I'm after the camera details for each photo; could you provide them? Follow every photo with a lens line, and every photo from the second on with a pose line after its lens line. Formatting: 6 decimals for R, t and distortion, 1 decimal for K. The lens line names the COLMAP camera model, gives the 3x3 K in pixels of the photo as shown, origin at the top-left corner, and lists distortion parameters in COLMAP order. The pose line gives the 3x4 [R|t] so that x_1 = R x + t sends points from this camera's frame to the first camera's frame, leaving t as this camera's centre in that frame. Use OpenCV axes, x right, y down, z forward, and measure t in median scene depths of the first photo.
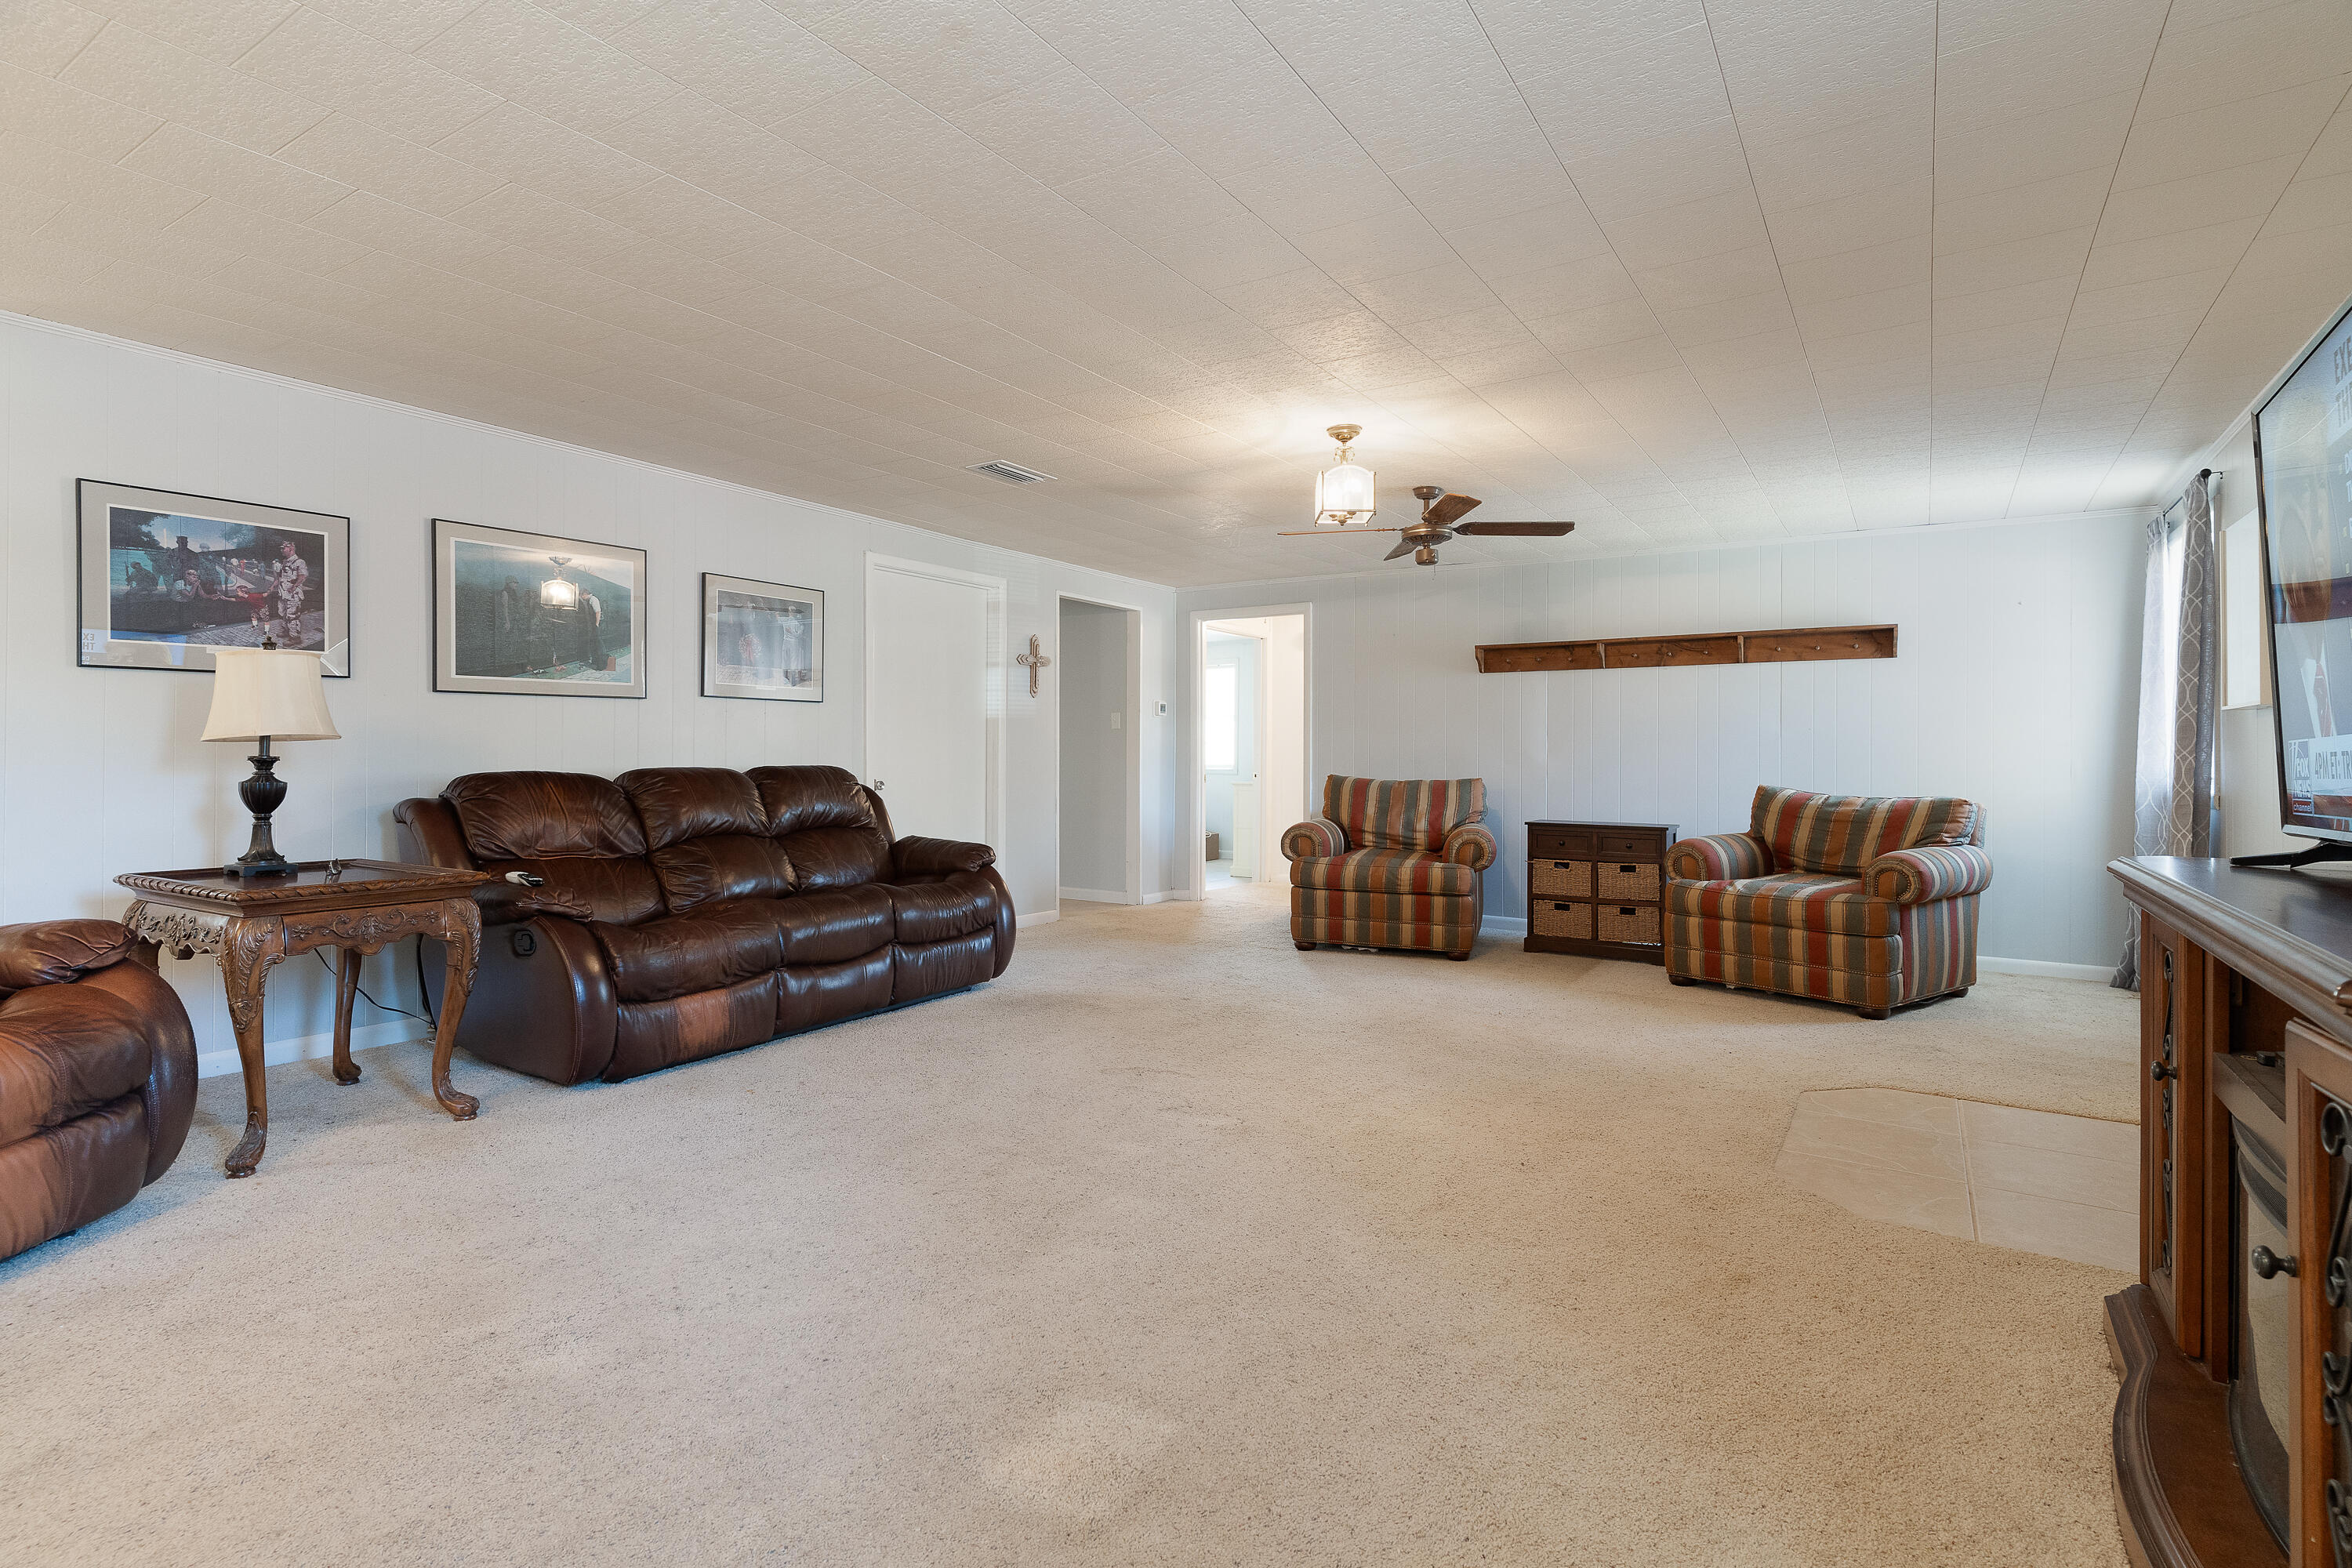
lens RADIAL K [[1130.1, 0, 1167.7], [0, 1130.1, 762.0], [0, 0, 1]] dist [0.001751, 0.000424]
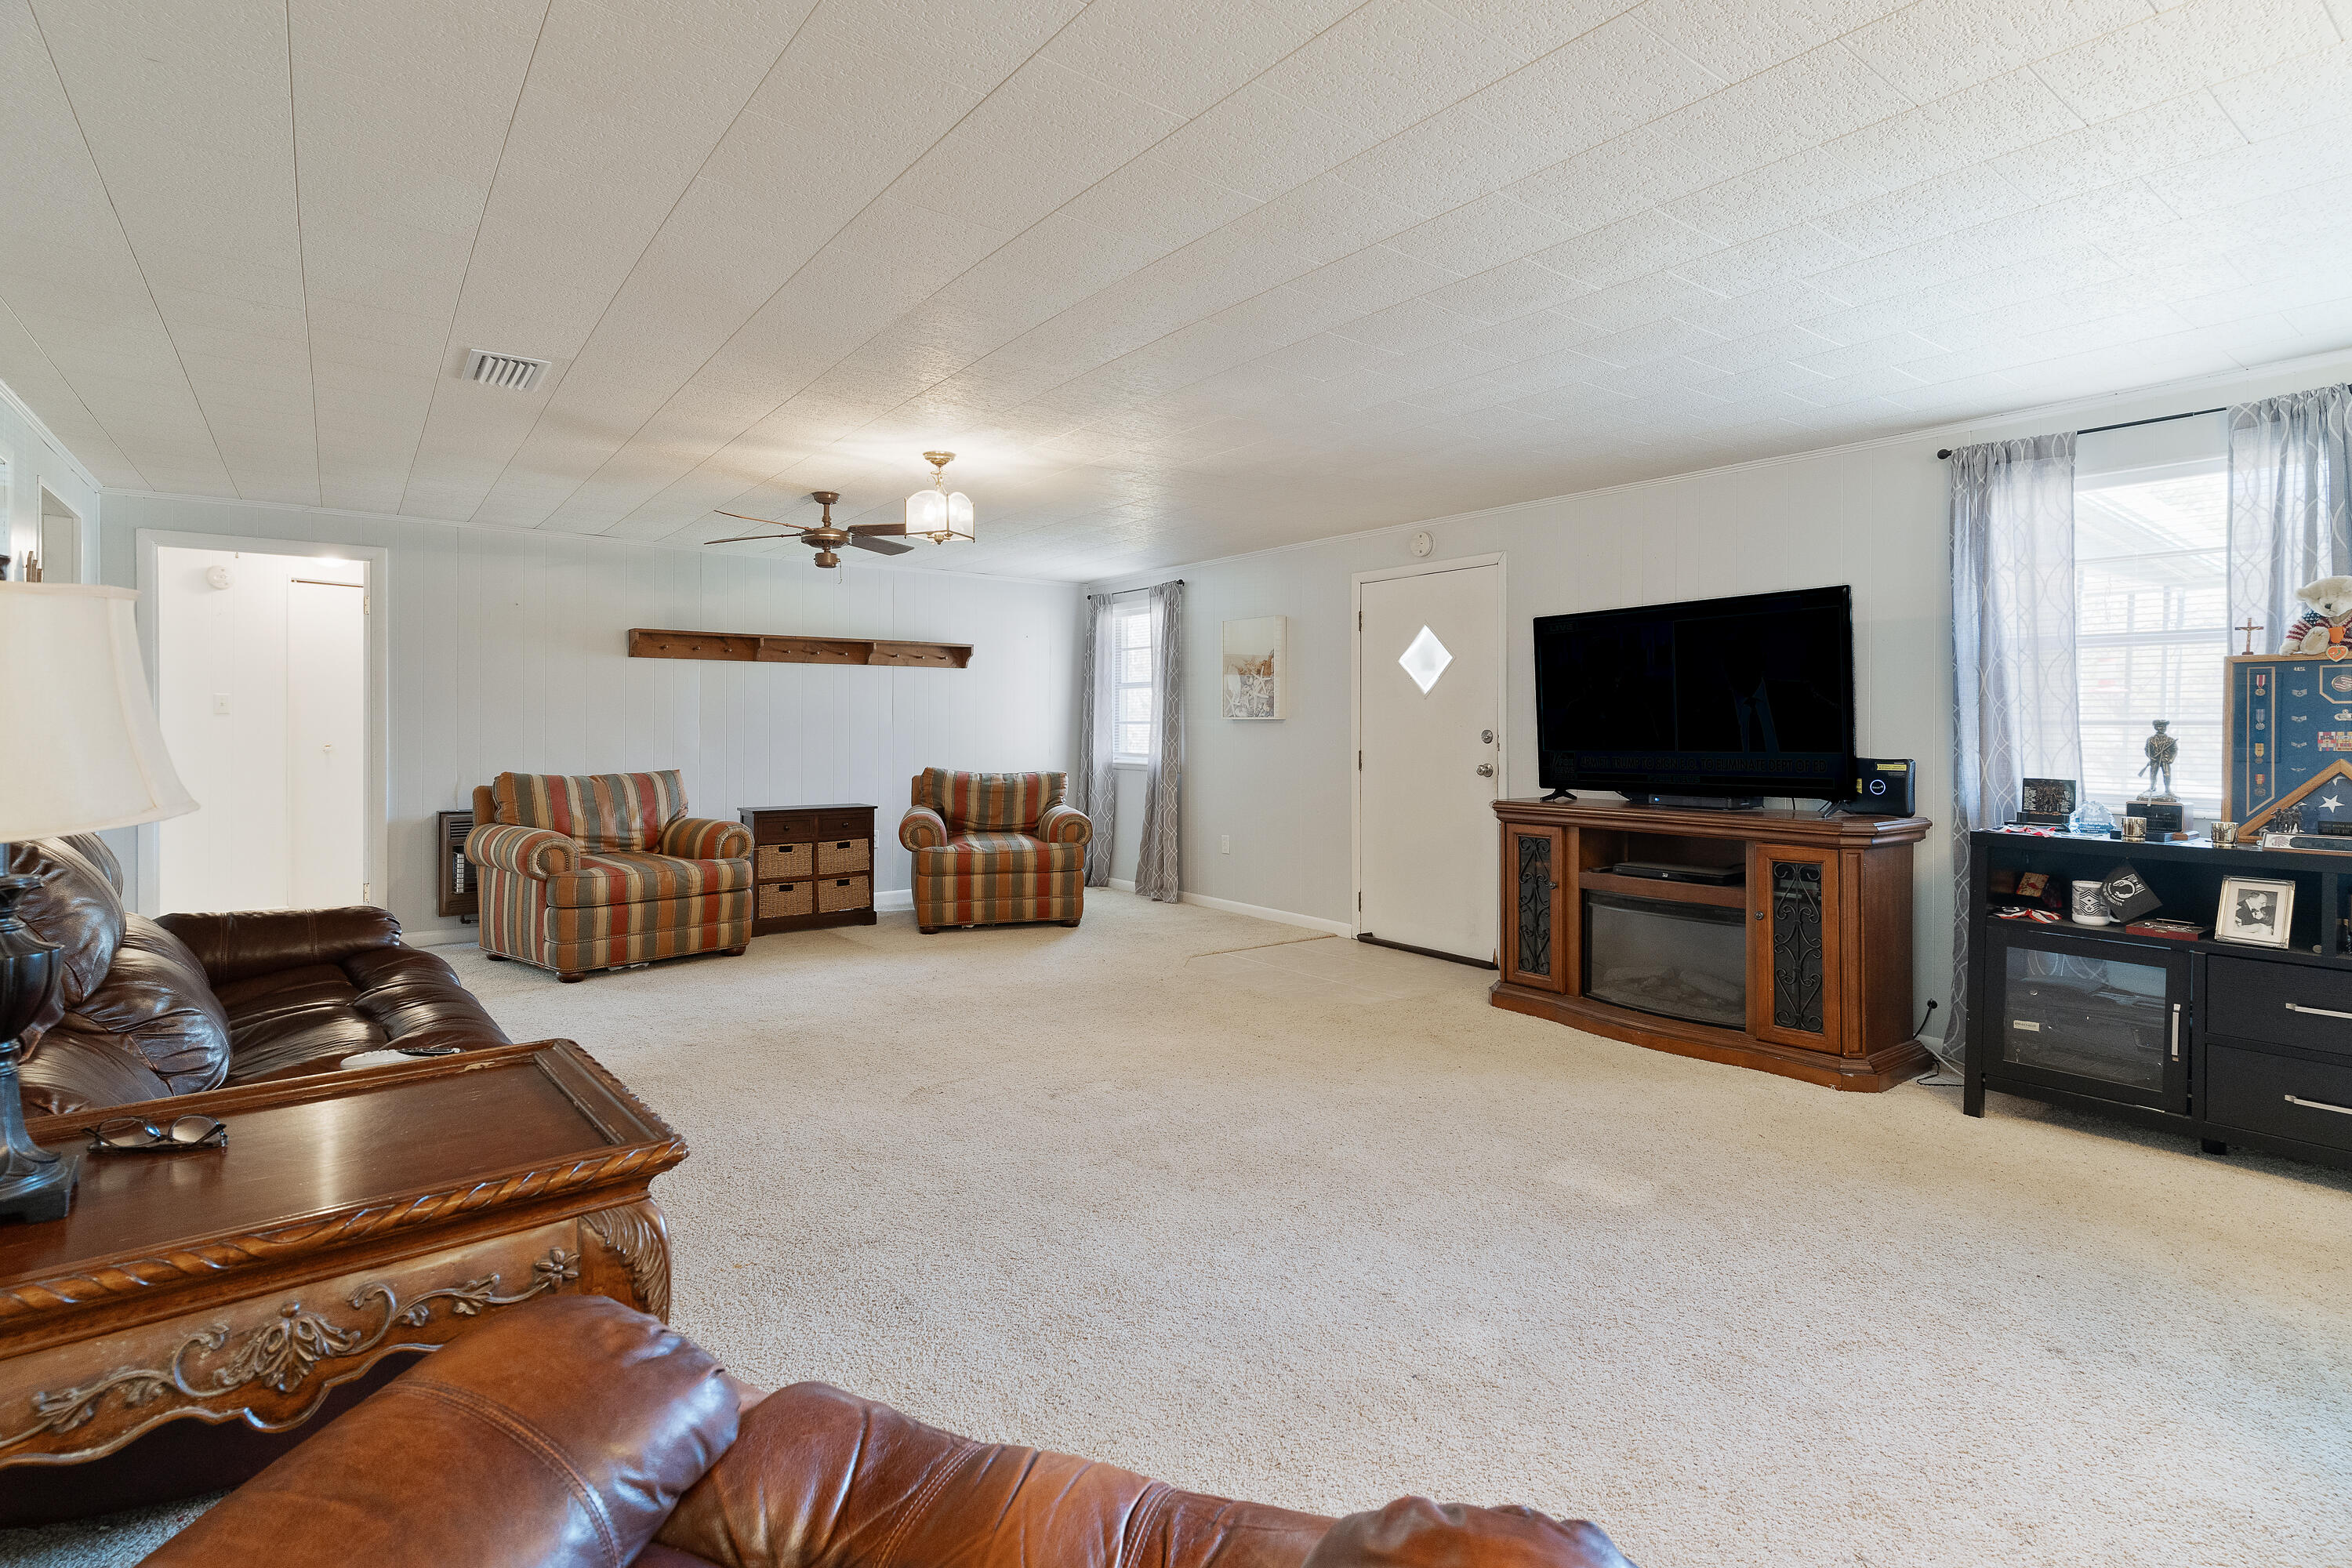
lens RADIAL K [[1151.5, 0, 1182.5], [0, 1151.5, 729.8], [0, 0, 1]] dist [0.000428, 0.000007]
pose [[0.334300, -0.008109, 0.942432, -0.565968], [0.003814, 0.999966, 0.007251, -0.028237], [-0.942459, 0.001171, 0.334320, 0.293904]]
